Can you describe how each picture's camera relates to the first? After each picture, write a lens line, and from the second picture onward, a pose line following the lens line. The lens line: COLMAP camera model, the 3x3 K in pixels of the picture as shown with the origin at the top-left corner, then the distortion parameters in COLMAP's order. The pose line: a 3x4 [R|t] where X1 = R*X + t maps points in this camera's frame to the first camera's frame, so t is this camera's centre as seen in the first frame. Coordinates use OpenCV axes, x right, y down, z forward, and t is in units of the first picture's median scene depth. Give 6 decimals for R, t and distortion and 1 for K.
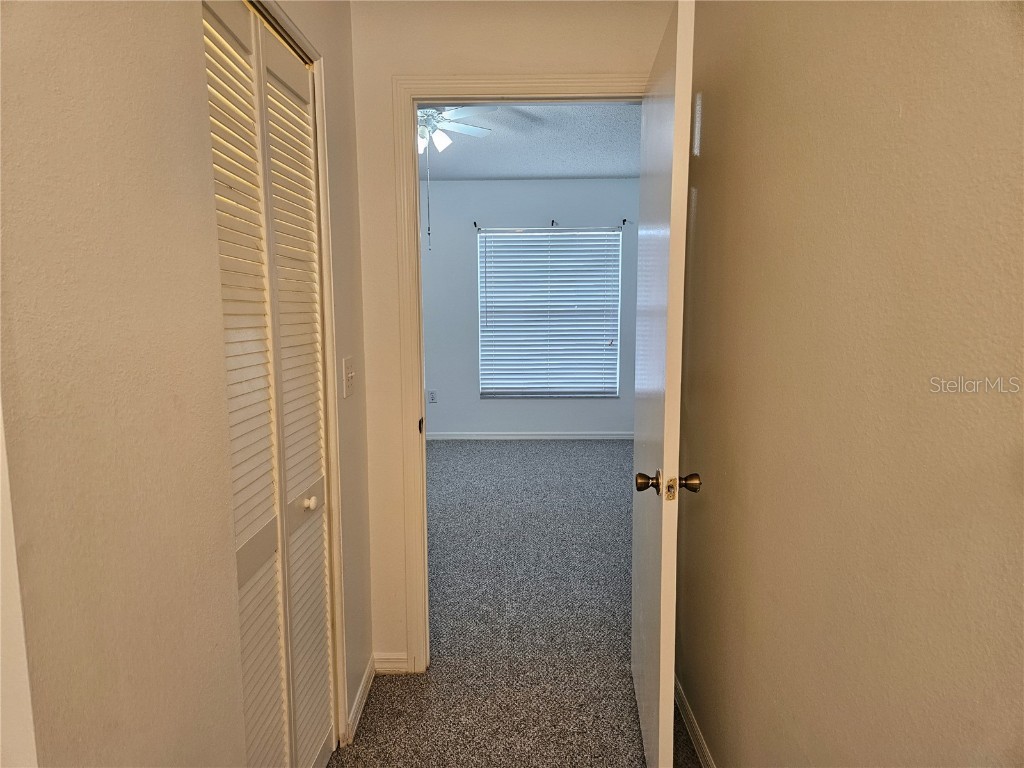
lens RADIAL K [[689.0, 0, 507.2], [0, 689.0, 376.3], [0, 0, 1]] dist [0.047110, -0.004941]
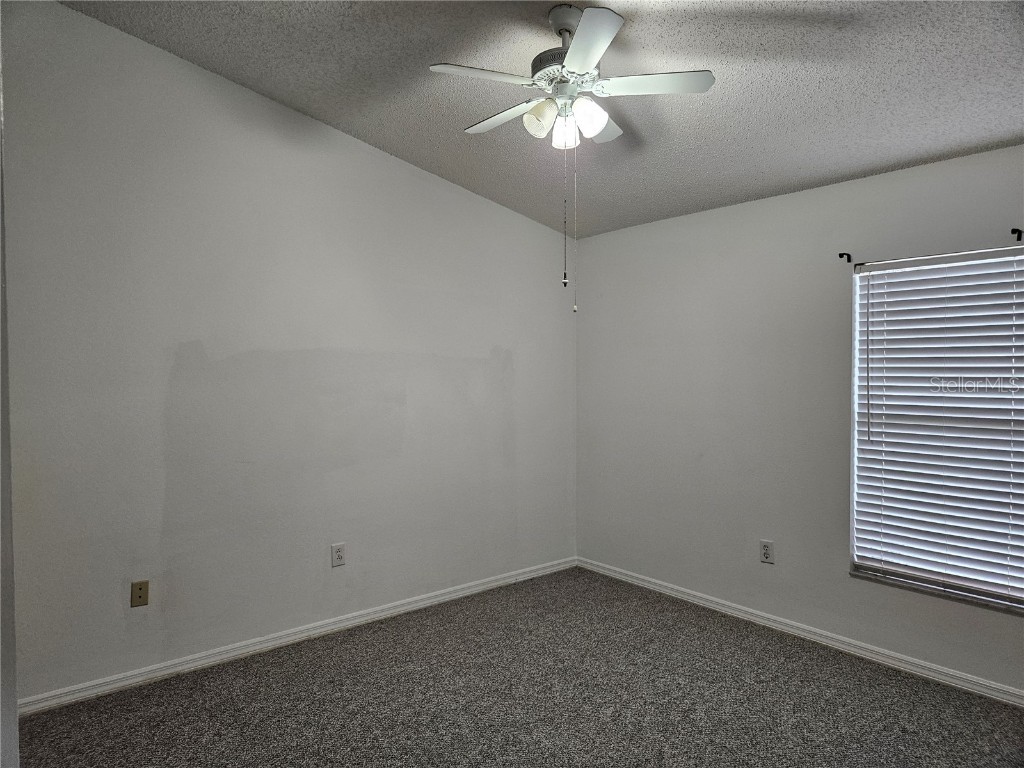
lens RADIAL K [[689.0, 0, 507.2], [0, 689.0, 376.3], [0, 0, 1]] dist [0.047110, -0.004941]
pose [[0.619742, 0.017864, -0.784602, 0.221719], [-0.094870, 0.994115, -0.052302, -0.068512], [0.779050, 0.106849, 0.617790, 0.442817]]
